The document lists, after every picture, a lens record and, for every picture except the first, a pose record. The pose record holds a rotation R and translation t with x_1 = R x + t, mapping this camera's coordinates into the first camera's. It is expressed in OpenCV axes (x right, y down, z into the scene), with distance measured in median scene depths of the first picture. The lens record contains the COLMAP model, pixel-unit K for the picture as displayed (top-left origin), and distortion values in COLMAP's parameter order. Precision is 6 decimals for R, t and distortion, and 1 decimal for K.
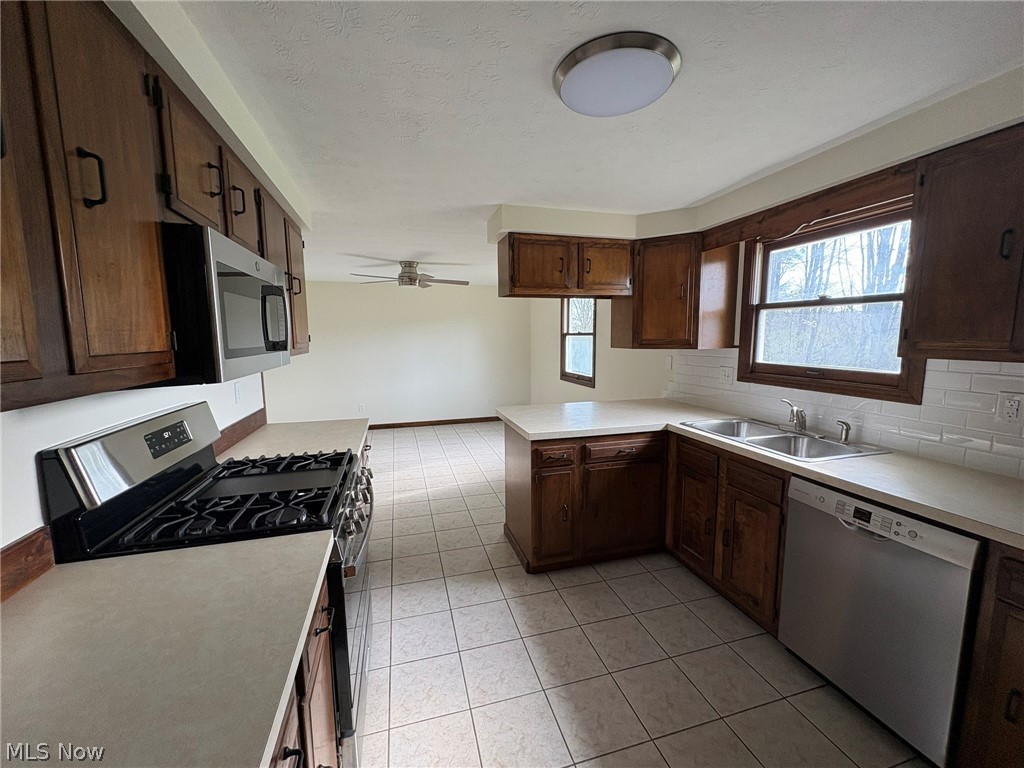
lens RADIAL K [[406.3, 0, 510.5], [0, 406.3, 385.3], [0, 0, 1]] dist [-0.001786, 0.000244]
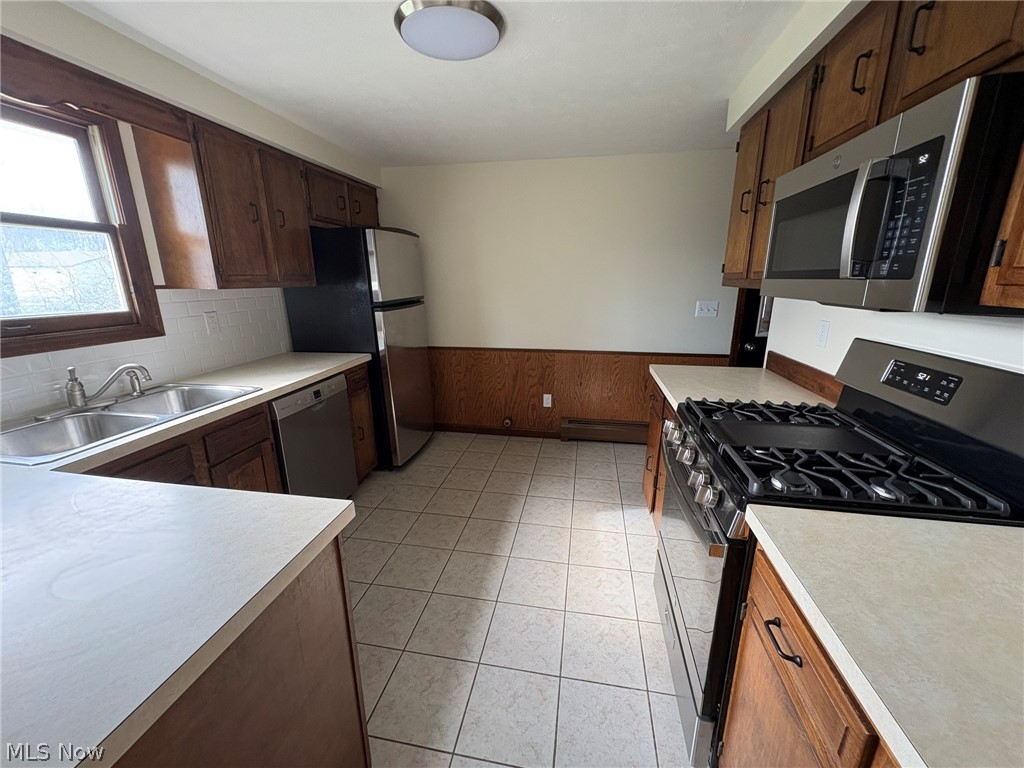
lens RADIAL K [[406.3, 0, 513.8], [0, 406.3, 386.1], [0, 0, 1]] dist [-0.001786, 0.000244]
pose [[-0.898490, -0.103641, 0.426584, -0.269944], [0.064308, 0.930175, 0.361440, -0.130693], [-0.434258, 0.352183, -0.829088, 1.246969]]
